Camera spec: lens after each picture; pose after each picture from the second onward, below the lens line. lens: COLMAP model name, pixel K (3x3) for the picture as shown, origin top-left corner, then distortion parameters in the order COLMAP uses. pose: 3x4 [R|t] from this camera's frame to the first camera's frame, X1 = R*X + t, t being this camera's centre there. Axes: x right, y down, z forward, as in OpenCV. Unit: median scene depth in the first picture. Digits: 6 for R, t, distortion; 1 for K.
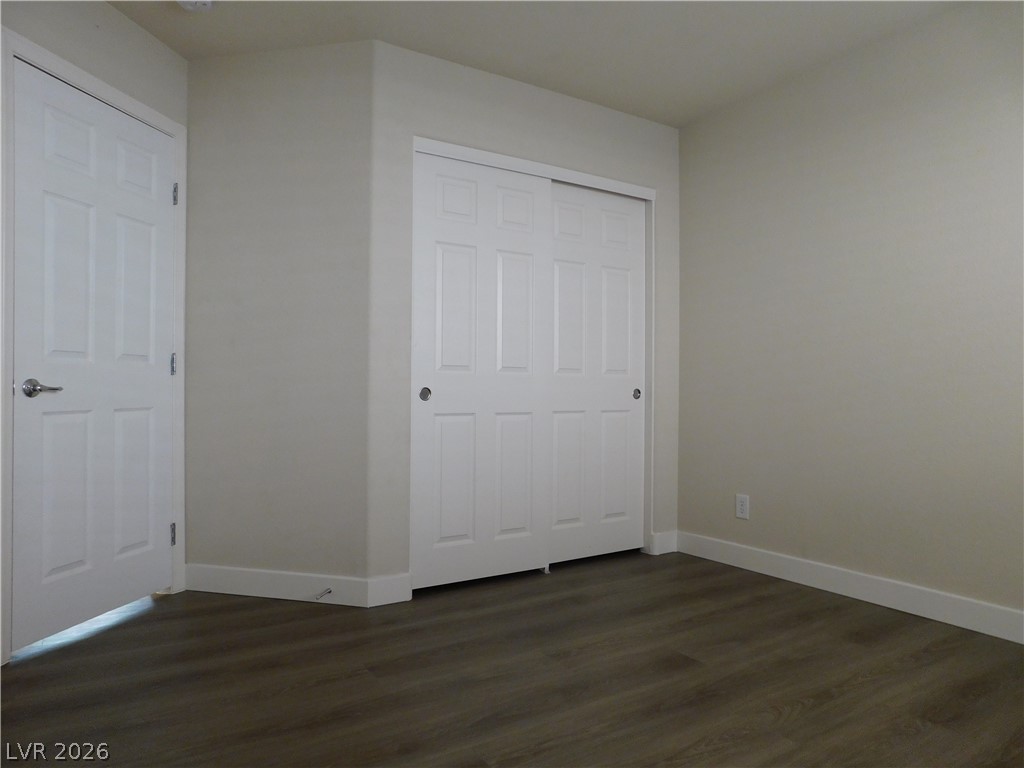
lens RADIAL K [[680.5, 0, 522.8], [0, 680.5, 384.9], [0, 0, 1]] dist [-0.056582, 0.037323]
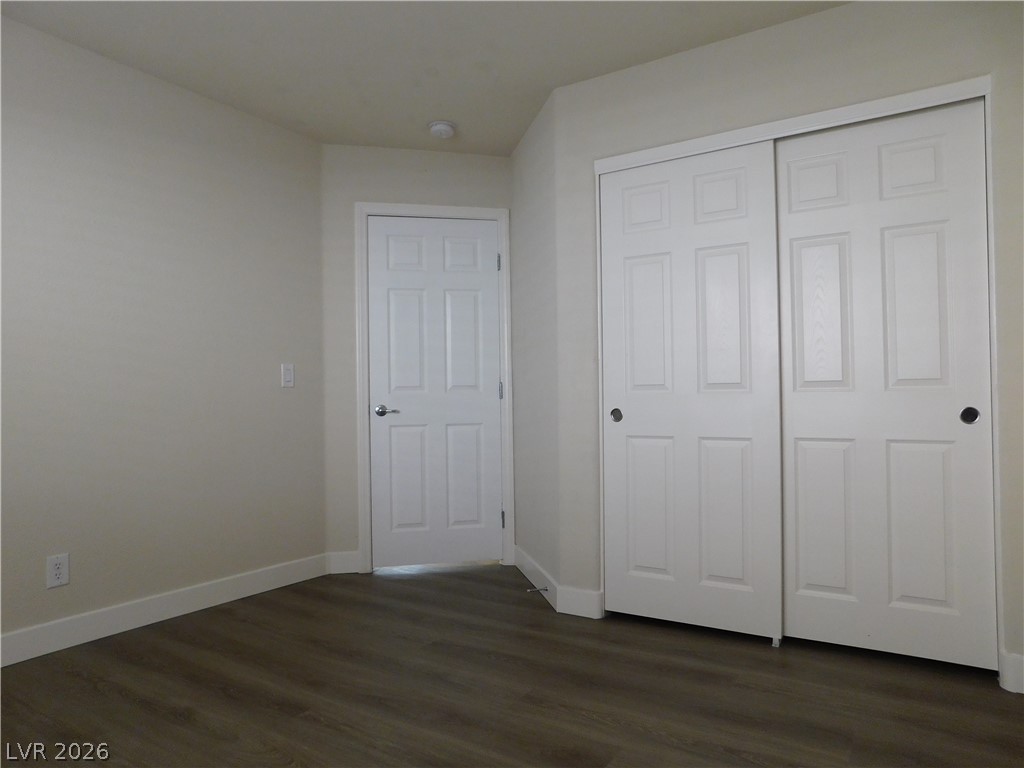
lens RADIAL K [[680.5, 0, 517.9], [0, 680.5, 390.2], [0, 0, 1]] dist [-0.056582, 0.037323]
pose [[0.410702, -0.026619, -0.911381, 0.755711], [0.012196, 0.999645, -0.023701, -0.000559], [0.911688, -0.001381, 0.410881, 0.506807]]
